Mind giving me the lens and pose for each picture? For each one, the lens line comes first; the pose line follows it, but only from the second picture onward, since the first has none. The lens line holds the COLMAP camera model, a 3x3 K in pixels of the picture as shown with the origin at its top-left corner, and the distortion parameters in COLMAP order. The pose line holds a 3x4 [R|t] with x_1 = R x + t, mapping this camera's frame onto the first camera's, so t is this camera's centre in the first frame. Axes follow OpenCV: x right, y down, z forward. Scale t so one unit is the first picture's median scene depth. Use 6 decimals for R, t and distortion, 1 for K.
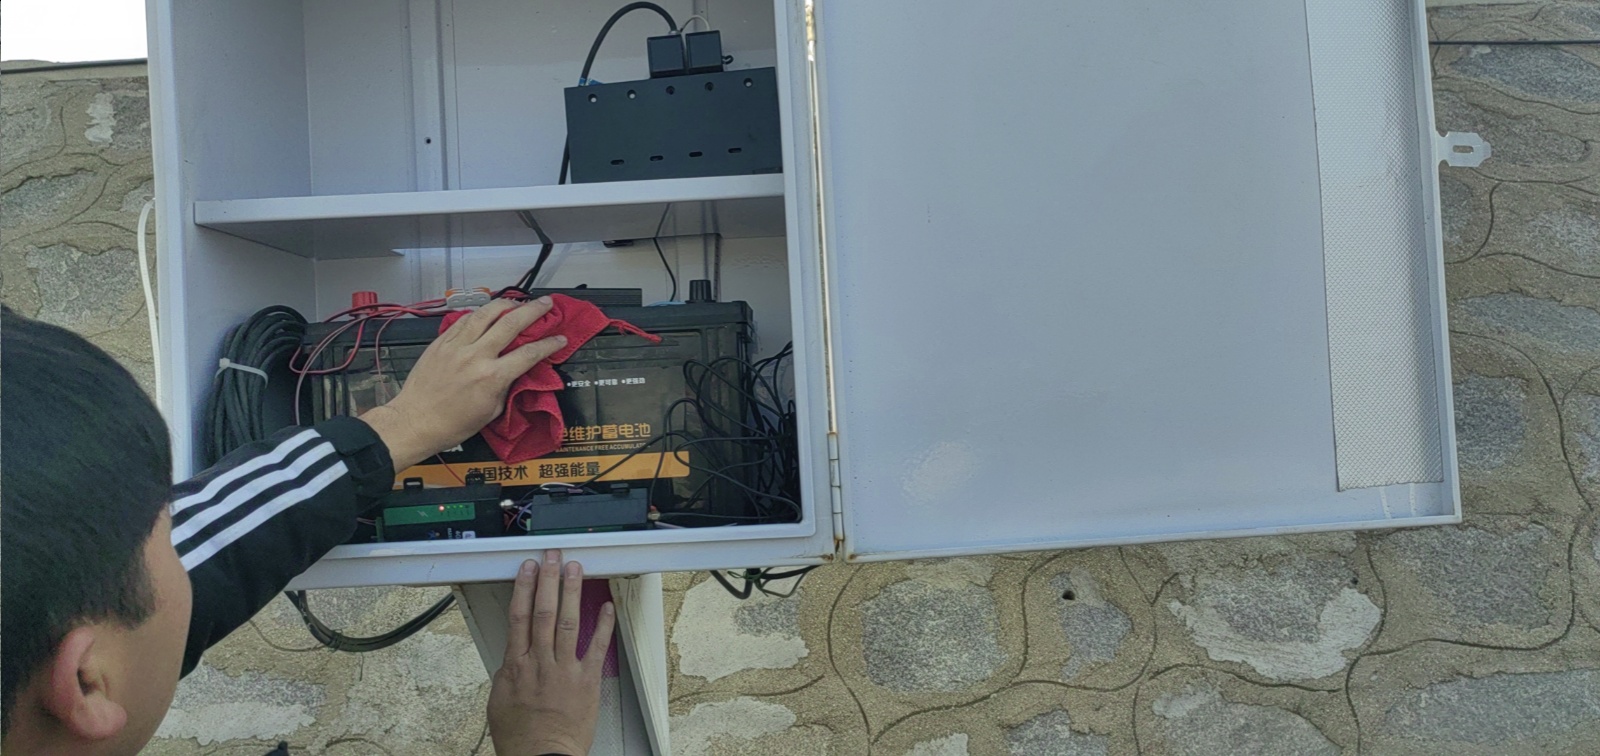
lens RADIAL K [[1159.6, 0, 805.8], [0, 1159.6, 366.2], [0, 0, 1]] dist [0.027593, 0.021517]
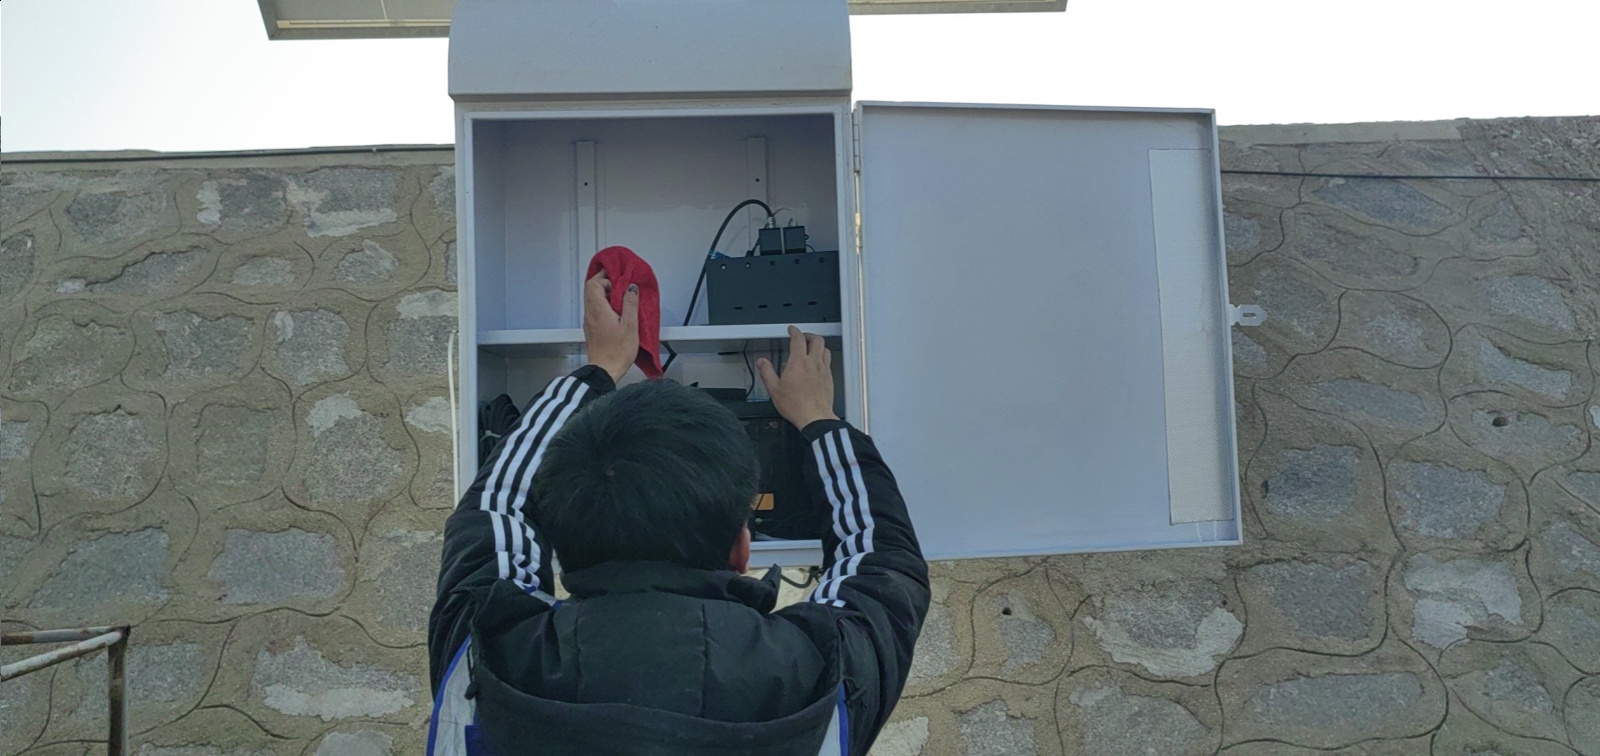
lens RADIAL K [[1159.6, 0, 800.4], [0, 1159.6, 349.5], [0, 0, 1]] dist [0.027593, 0.021517]
pose [[0.998713, 0.023684, 0.044843, -0.069424], [-0.021365, 0.998444, -0.051514, -0.021372], [-0.045993, 0.050489, 0.997665, -0.300275]]
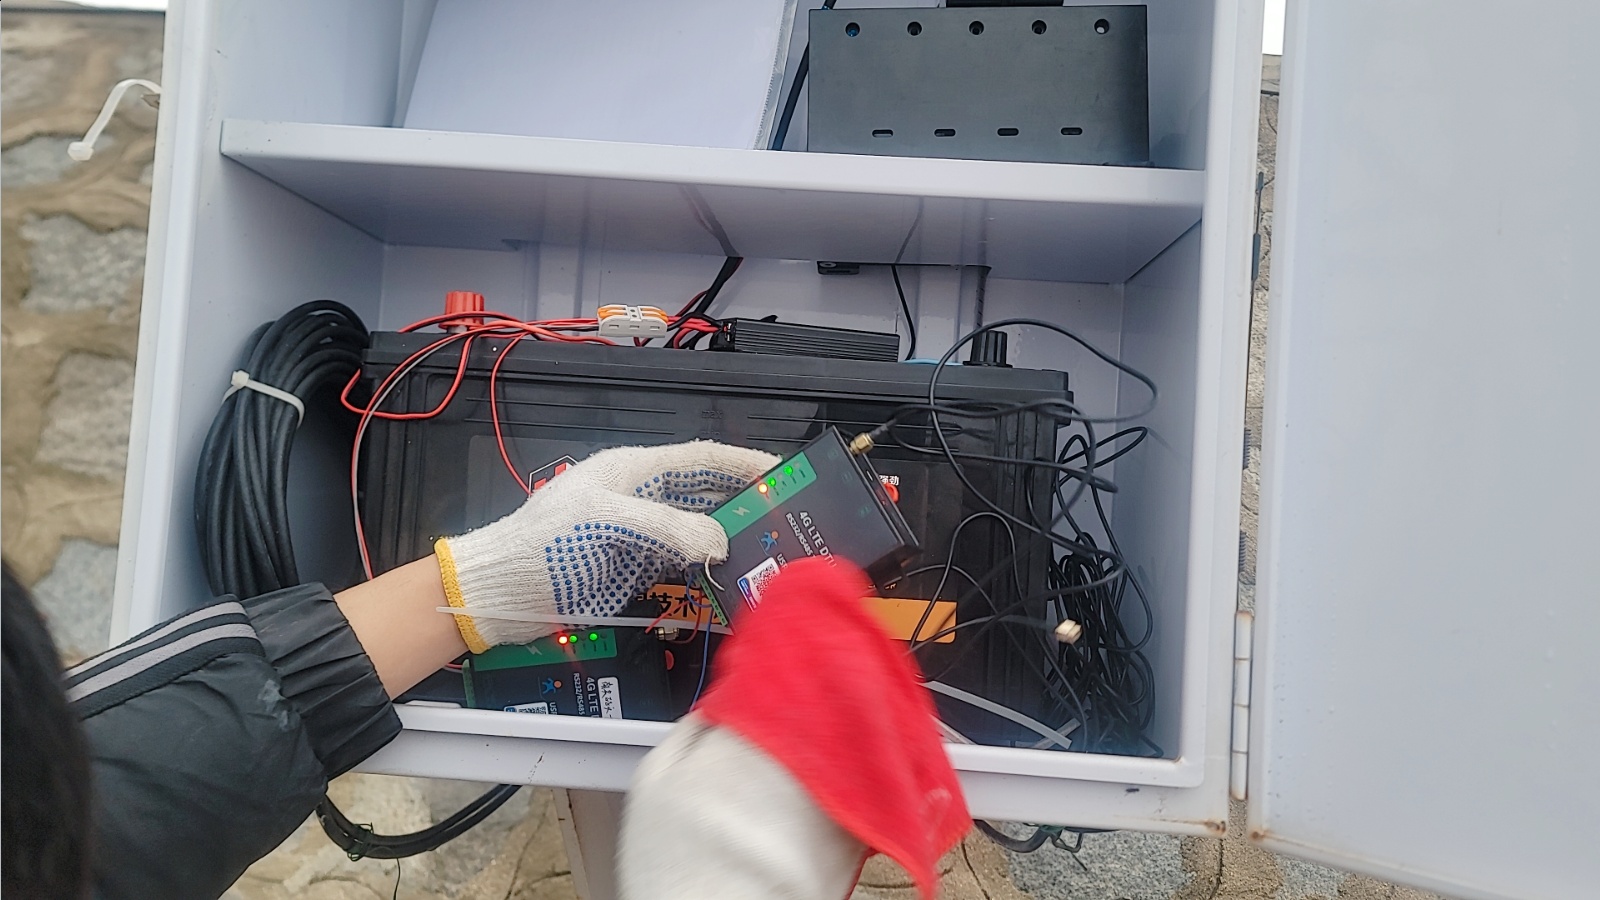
lens RADIAL K [[1252.2, 0, 814.4], [0, 1252.2, 450.5], [0, 0, 1]] dist [0.073909, -0.048278]
pose [[0.993091, 0.112998, -0.031648, -0.082358], [-0.113044, 0.993590, 0.000336, 0.000375], [0.031483, 0.003244, 0.999499, 0.164047]]
